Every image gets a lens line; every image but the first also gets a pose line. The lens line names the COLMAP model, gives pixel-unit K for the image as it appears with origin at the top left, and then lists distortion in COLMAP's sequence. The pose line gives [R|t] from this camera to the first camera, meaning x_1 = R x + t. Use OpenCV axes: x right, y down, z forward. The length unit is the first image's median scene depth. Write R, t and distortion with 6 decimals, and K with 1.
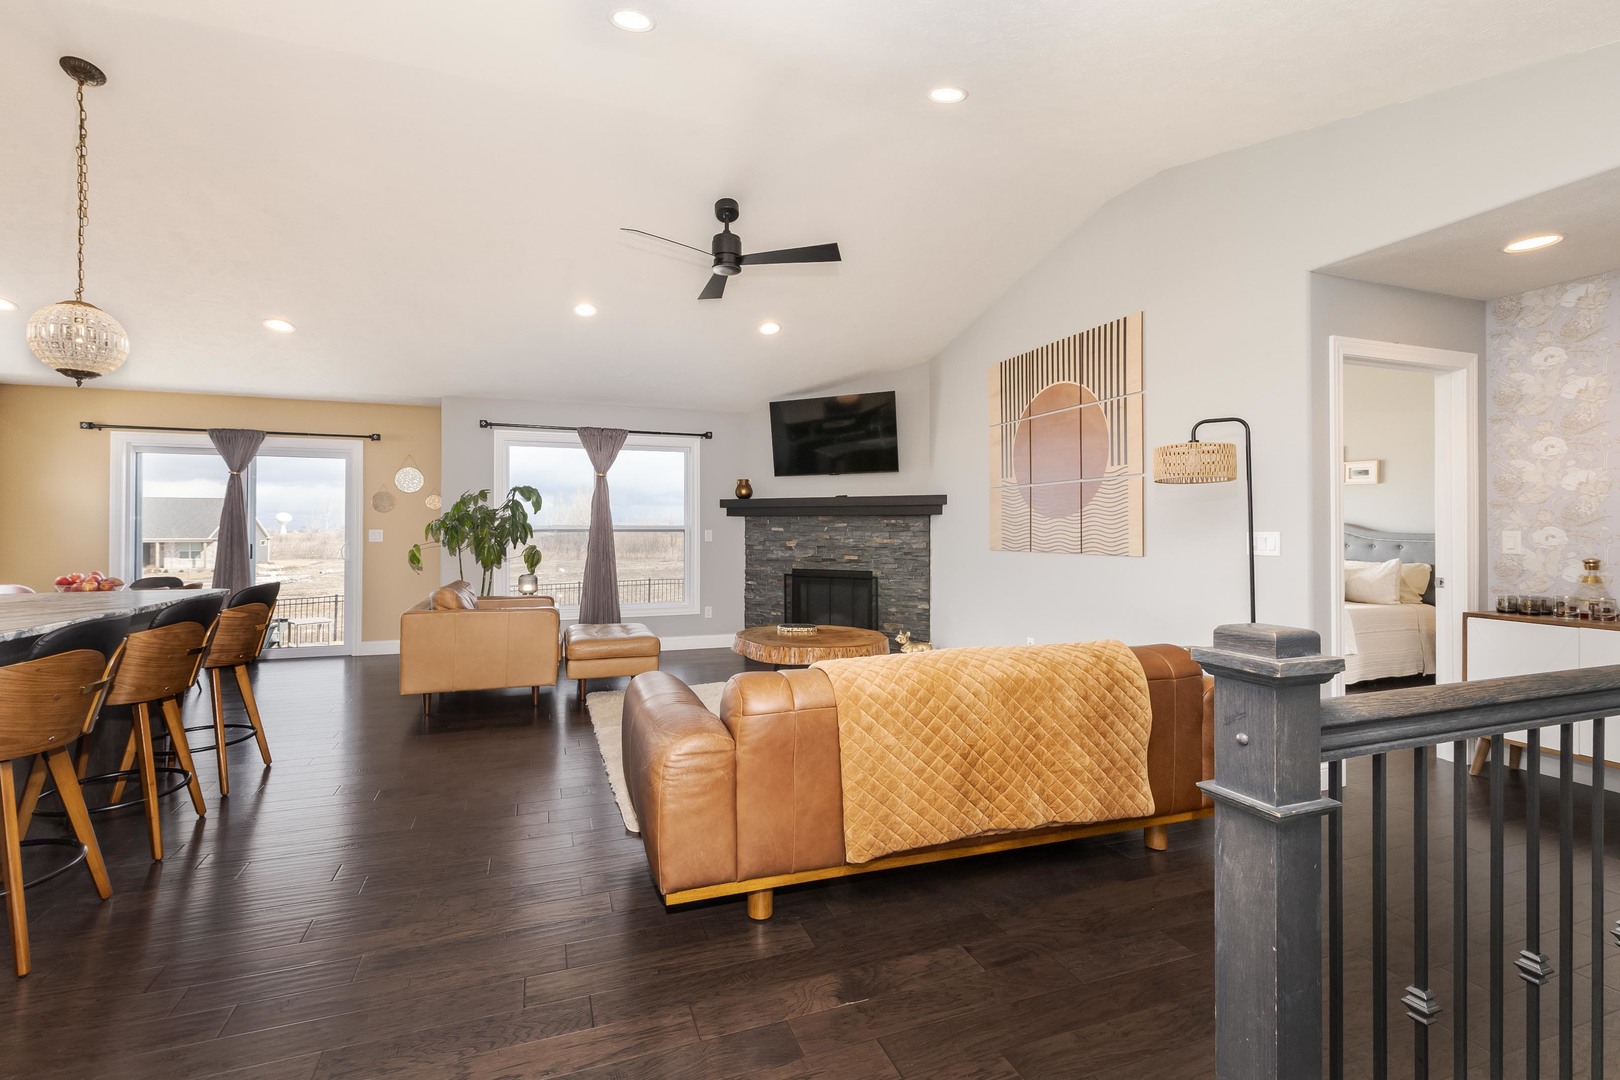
lens RADIAL K [[712.8, 0, 793.0], [0, 712.8, 524.3], [0, 0, 1]] dist [-0.001859, -0.000074]
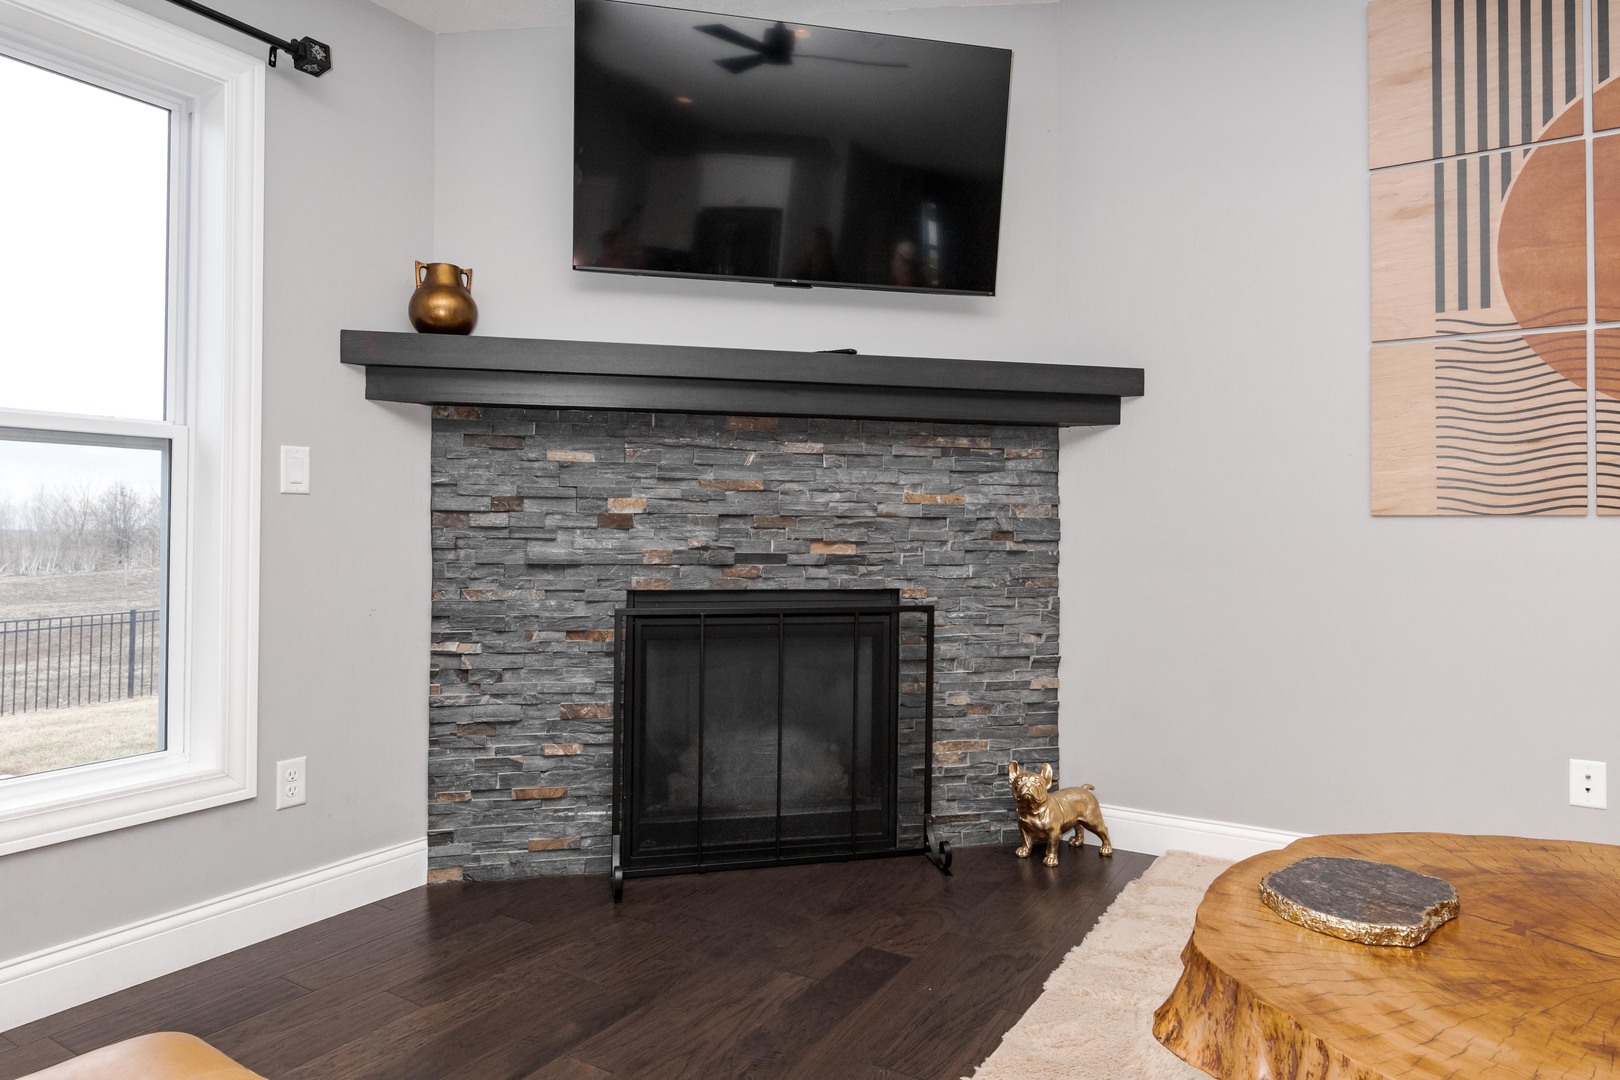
lens RADIAL K [[956.6, 0, 810.3], [0, 956.6, 519.5], [0, 0, 1]] dist [0.001292, -0.004165]
pose [[0.773852, 0.011188, 0.633268, -0.211091], [-0.008454, 0.999937, -0.007335, 0.038024], [-0.633311, 0.000322, 0.773898, 0.704609]]
